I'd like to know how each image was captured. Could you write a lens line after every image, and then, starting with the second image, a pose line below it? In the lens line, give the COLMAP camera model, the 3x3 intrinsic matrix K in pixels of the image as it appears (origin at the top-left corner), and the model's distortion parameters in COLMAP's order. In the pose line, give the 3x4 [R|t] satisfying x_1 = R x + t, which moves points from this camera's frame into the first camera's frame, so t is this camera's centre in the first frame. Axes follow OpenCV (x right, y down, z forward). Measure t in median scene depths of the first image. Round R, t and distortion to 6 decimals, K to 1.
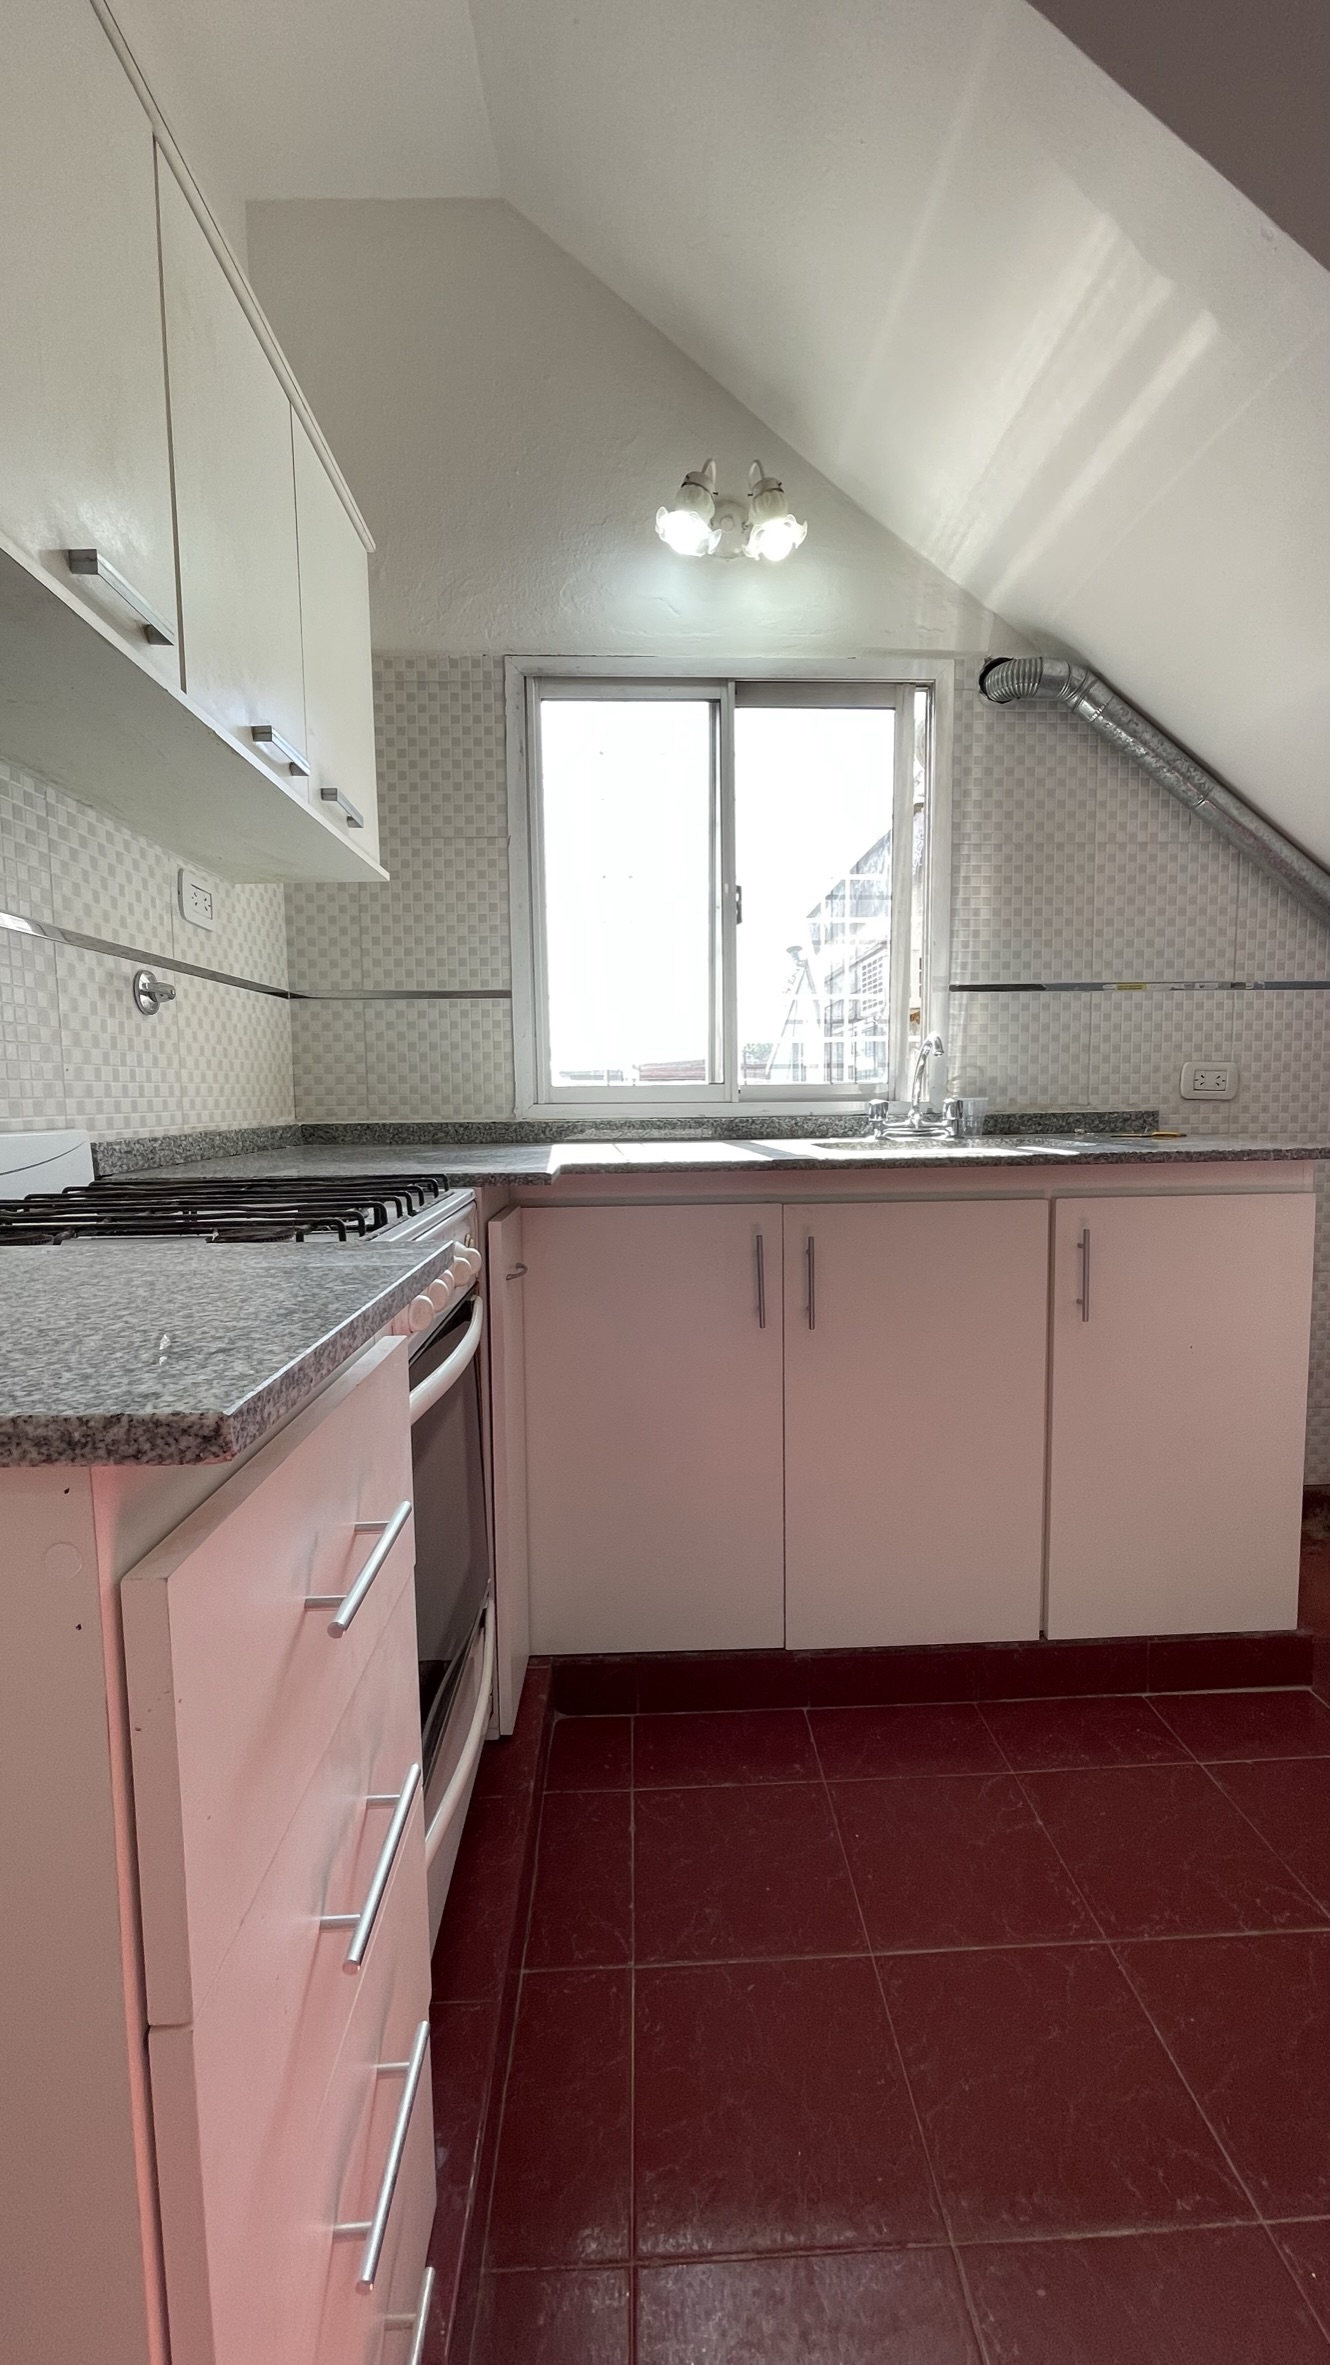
lens RADIAL K [[953.3, 0, 673.9], [0, 953.3, 1175.9], [0, 0, 1]] dist [-0.004202, 0.001299]
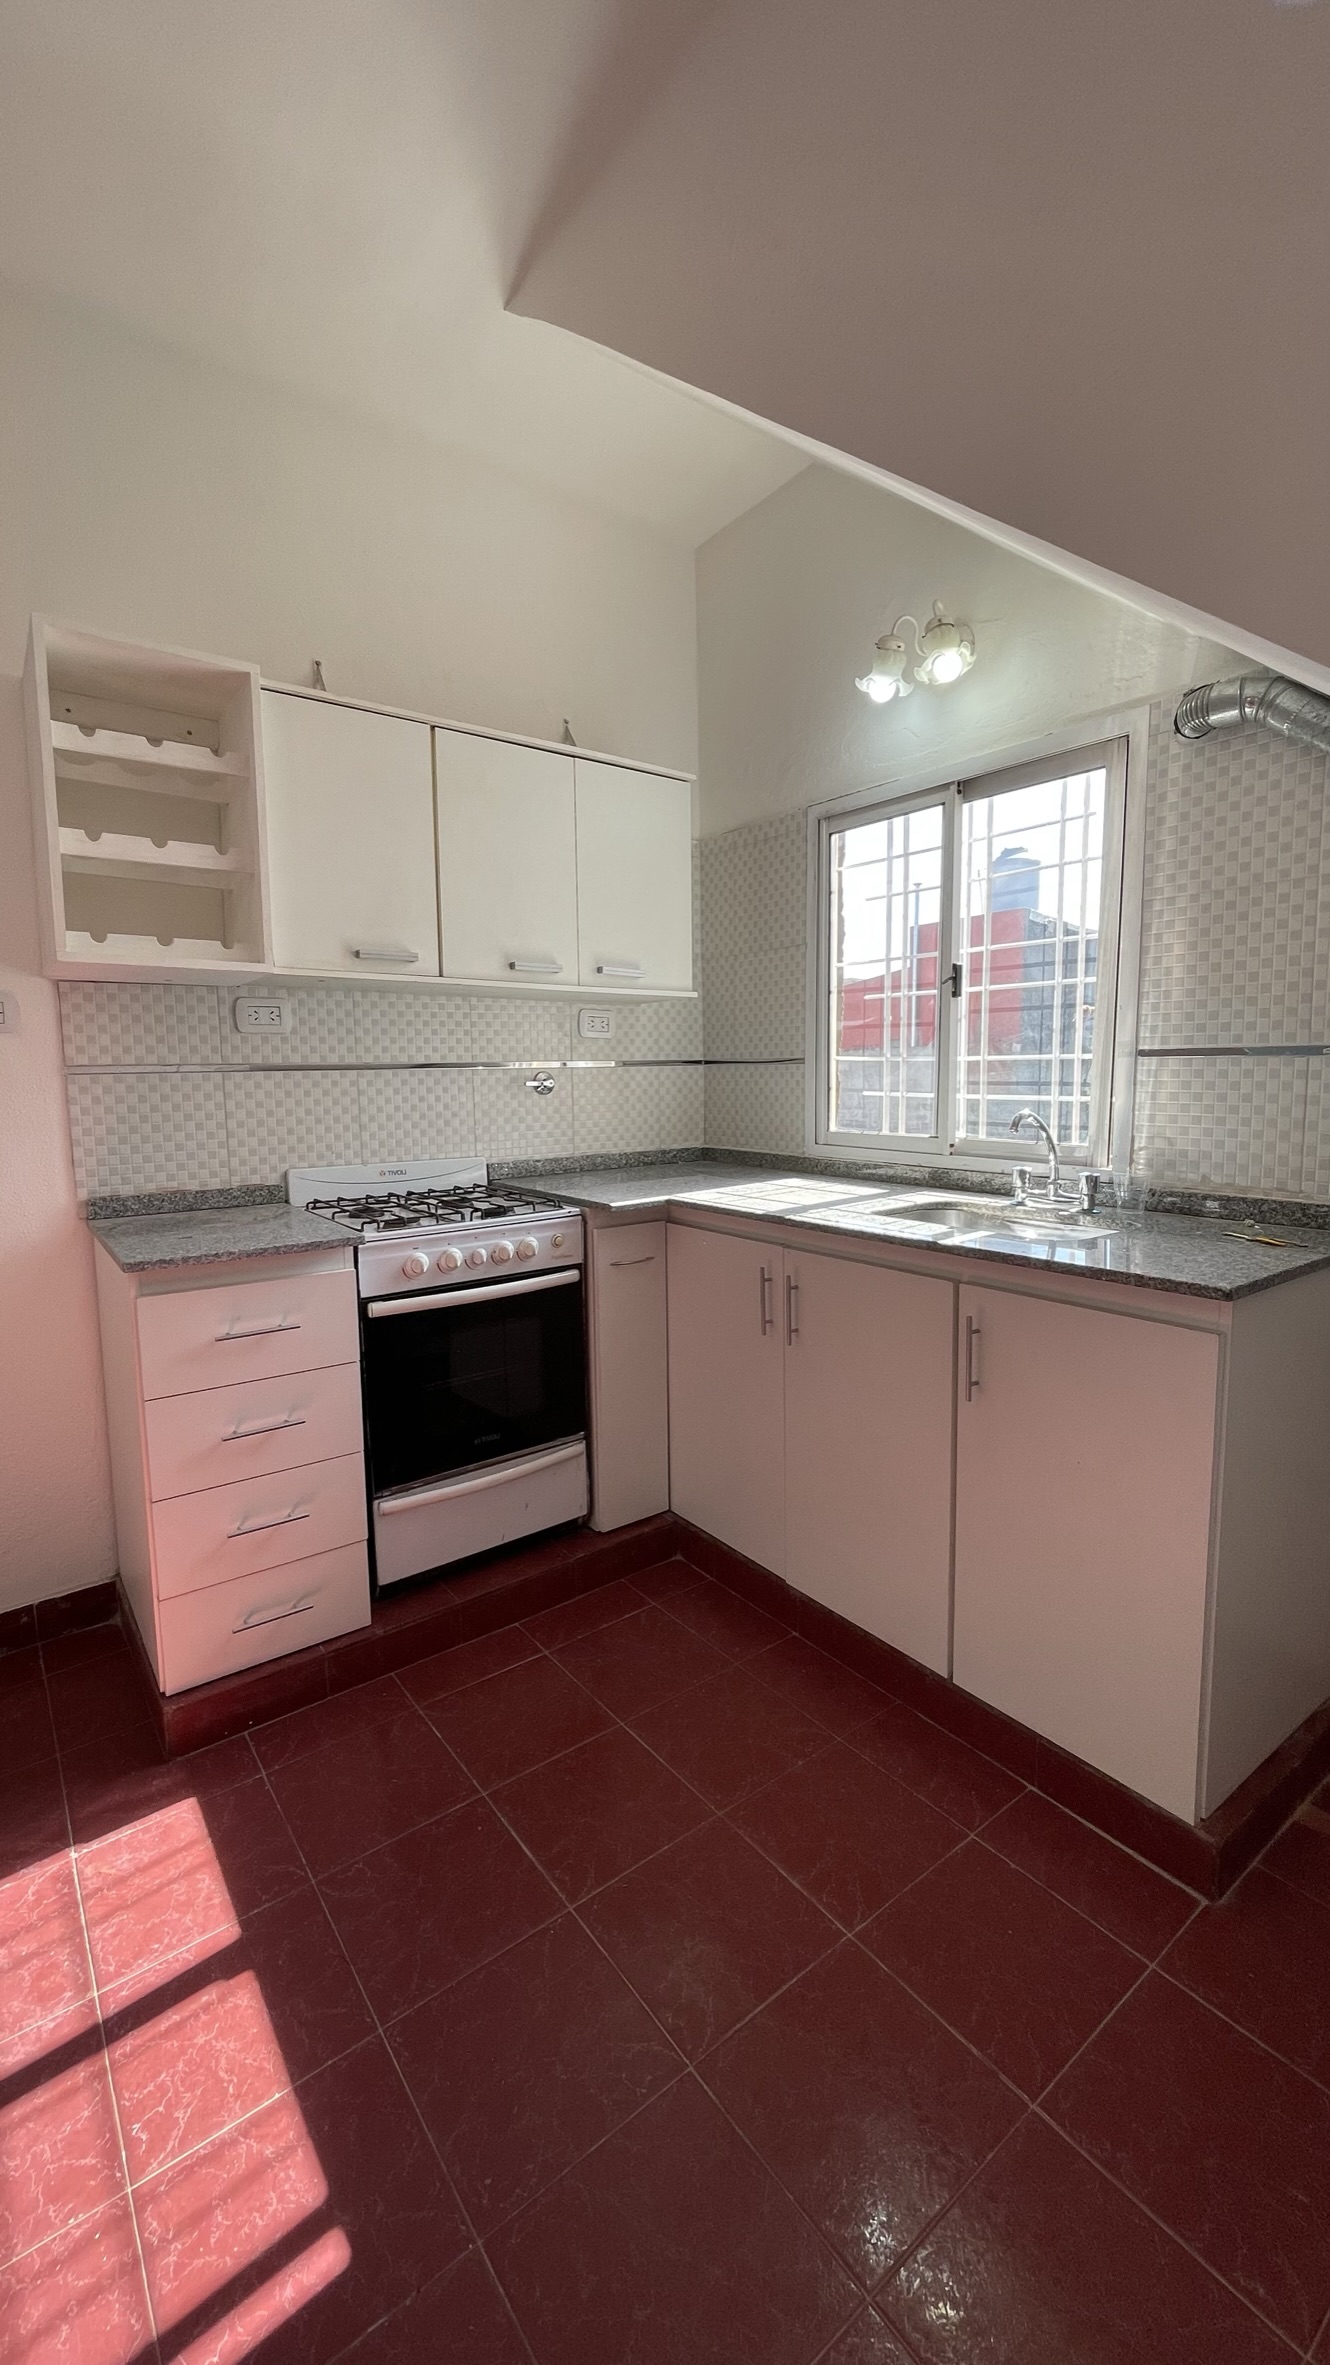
lens RADIAL K [[953.3, 0, 668.5], [0, 953.3, 1175.7], [0, 0, 1]] dist [-0.004202, 0.001299]
pose [[0.573768, 0.099398, -0.812964, 0.821560], [-0.066798, 0.994981, 0.074508, -0.118599], [0.816289, 0.011554, 0.577528, 0.078747]]
